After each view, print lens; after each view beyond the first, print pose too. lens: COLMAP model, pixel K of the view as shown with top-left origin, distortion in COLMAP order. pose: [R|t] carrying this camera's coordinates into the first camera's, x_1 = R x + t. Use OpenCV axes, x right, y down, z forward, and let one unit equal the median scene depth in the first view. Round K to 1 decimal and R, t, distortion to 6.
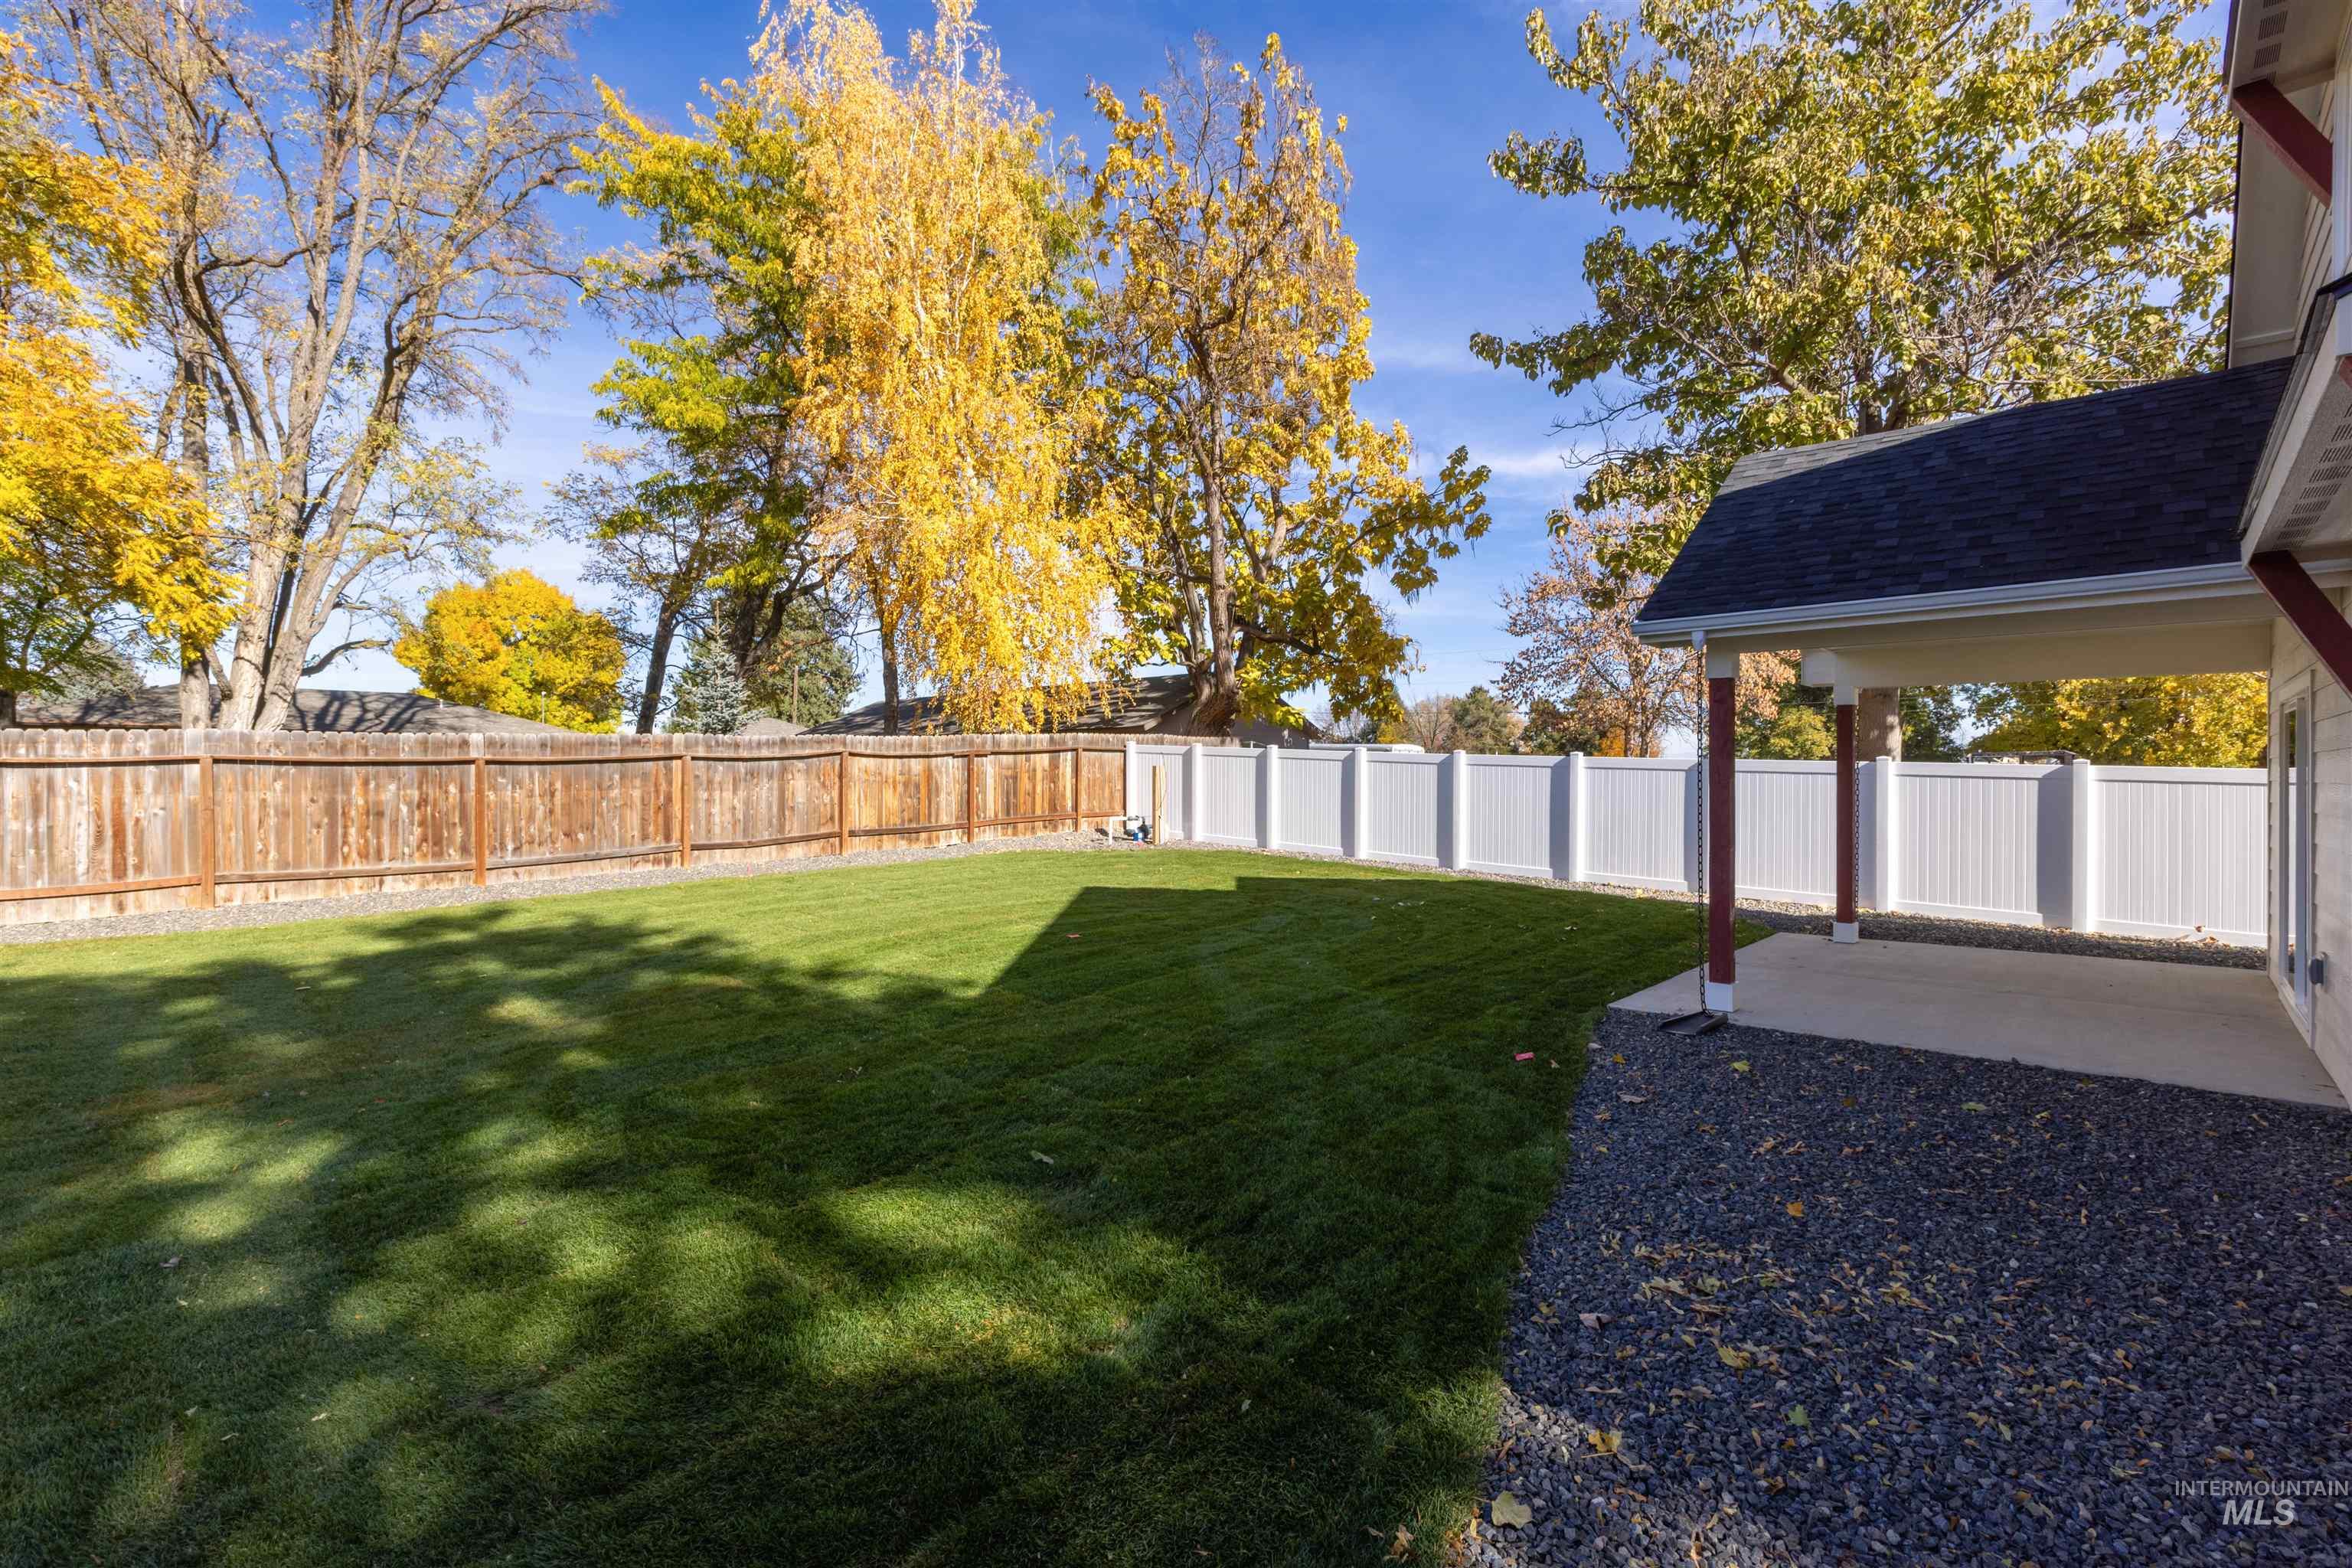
lens RADIAL K [[1048.5, 0, 1186.5], [0, 1048.5, 777.3], [0, 0, 1]] dist [0.000960, 0.000109]
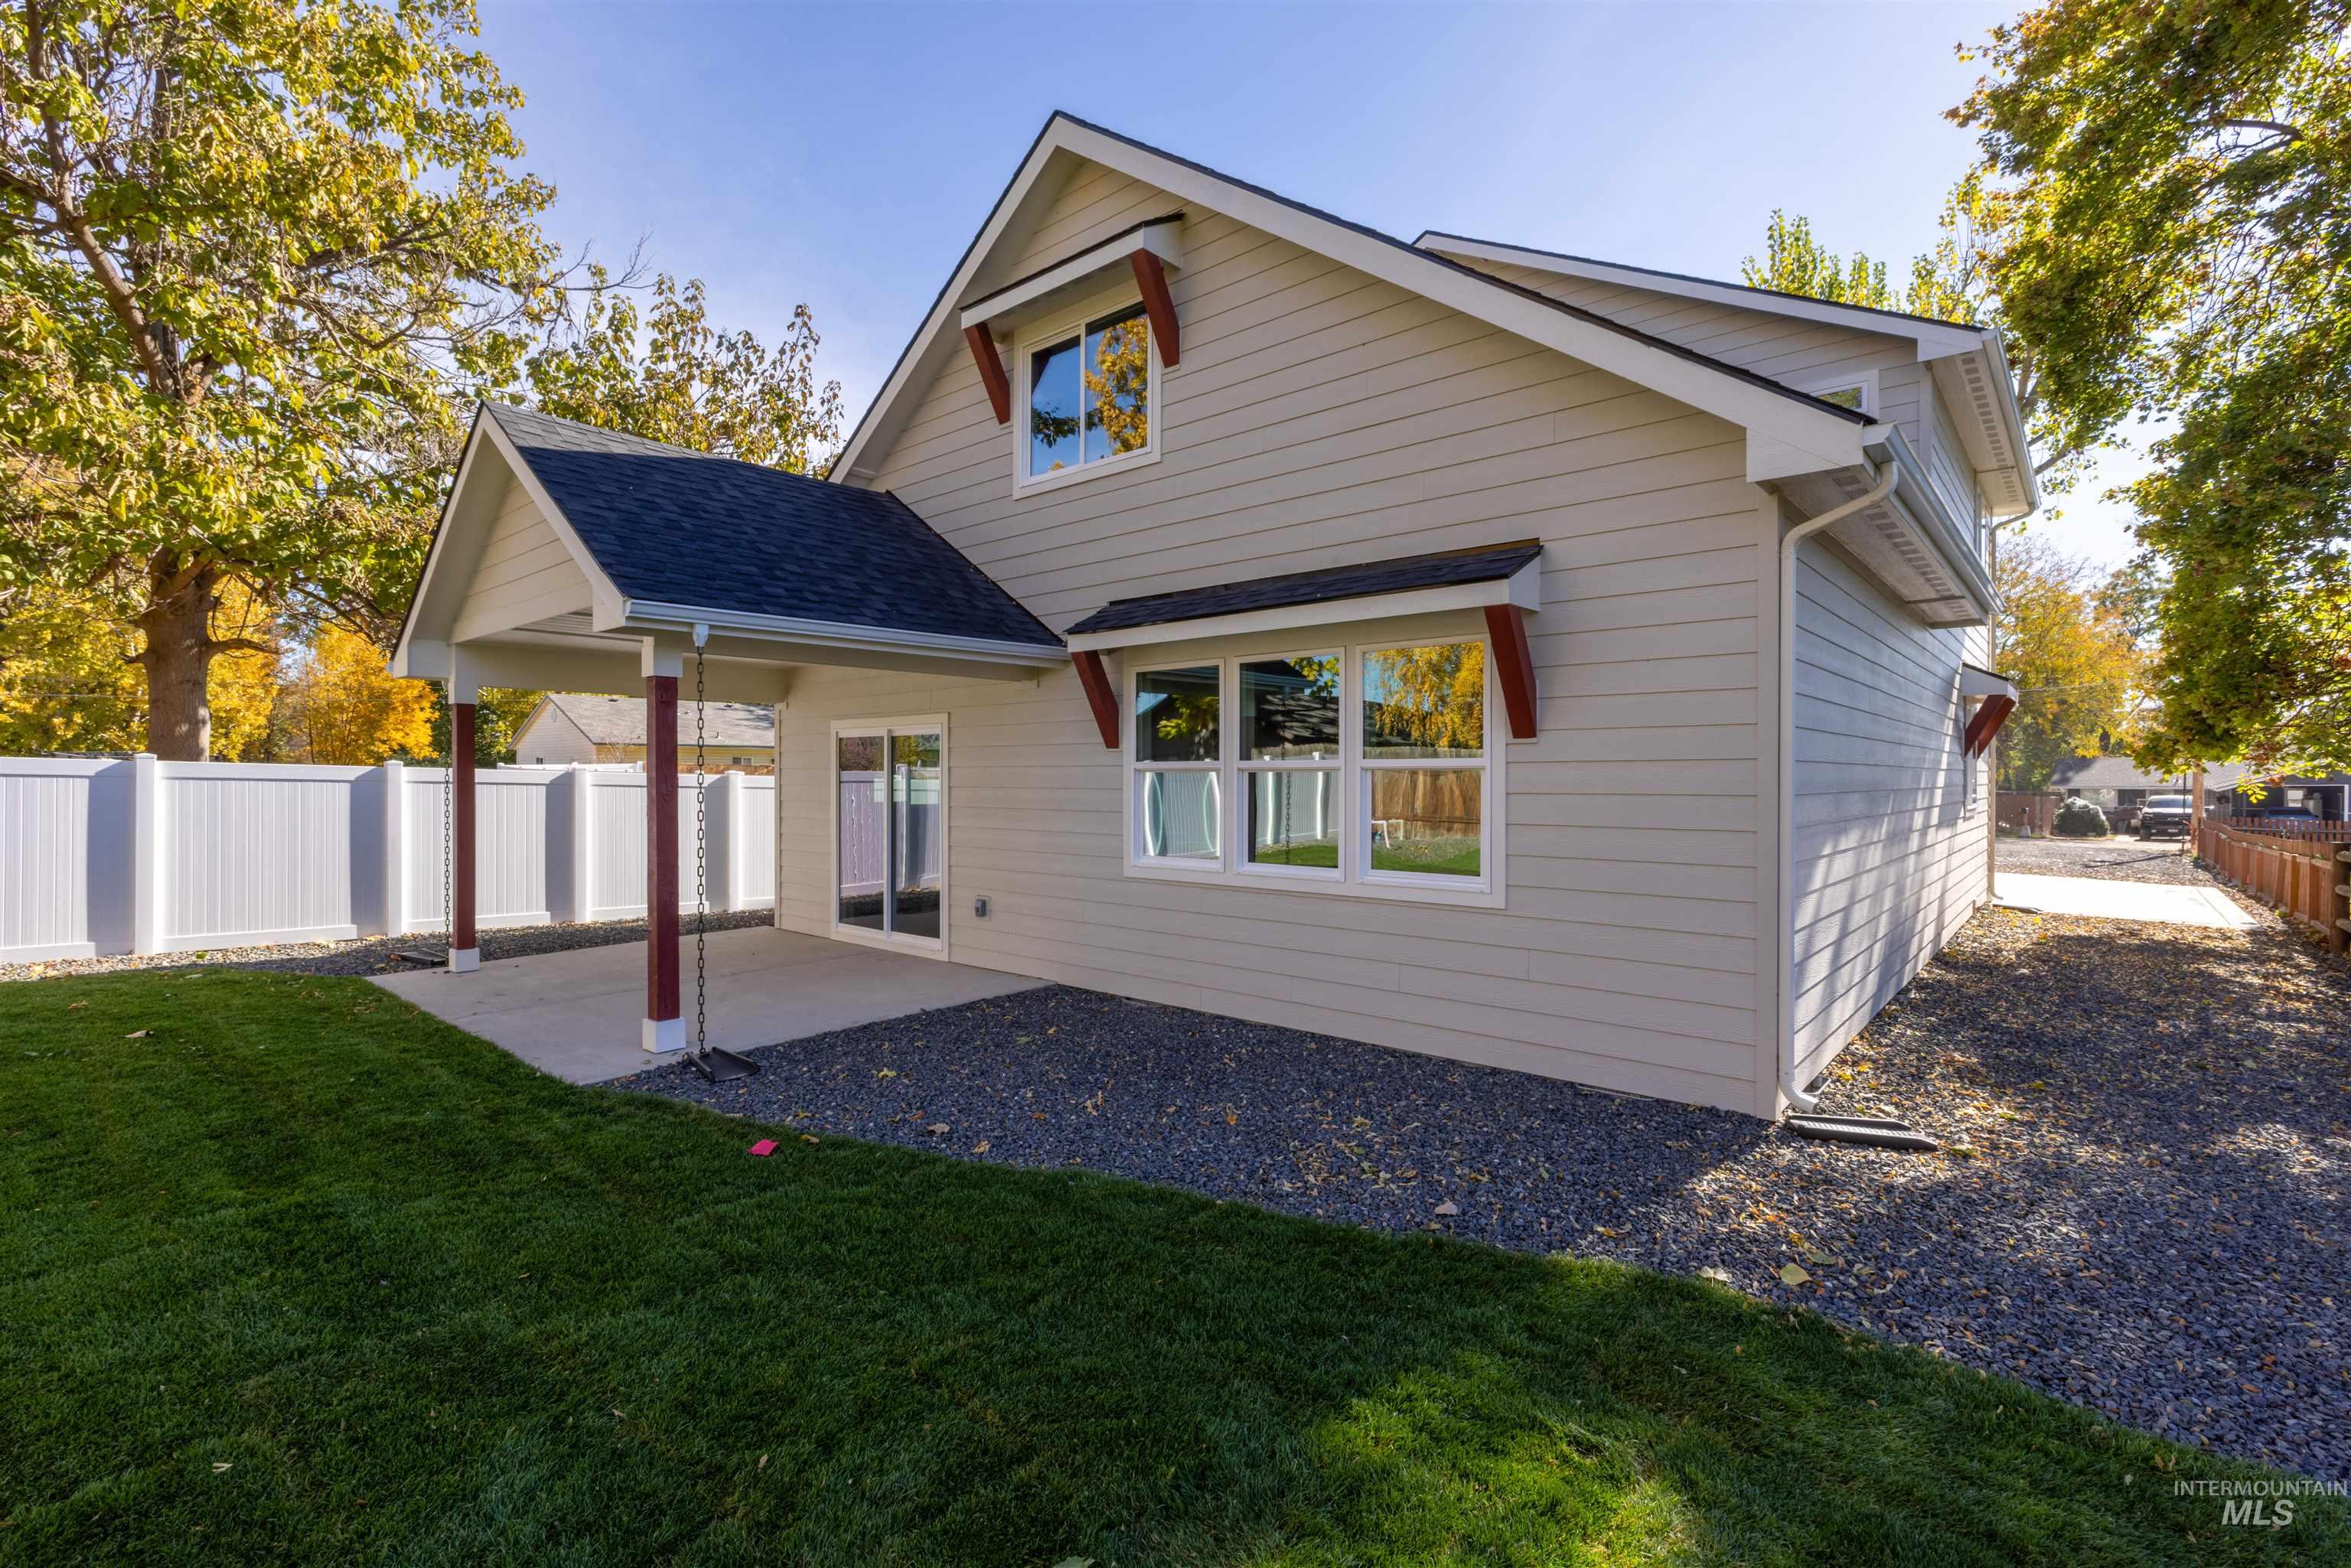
lens RADIAL K [[1048.1, 0, 1186.0], [0, 1048.1, 777.3], [0, 0, 1]] dist [0.000960, 0.000109]
pose [[-0.031519, -0.003493, 0.999497, -0.269671], [0.003508, 0.999987, 0.003605, -0.007280], [-0.999497, 0.003620, -0.031506, 0.397674]]
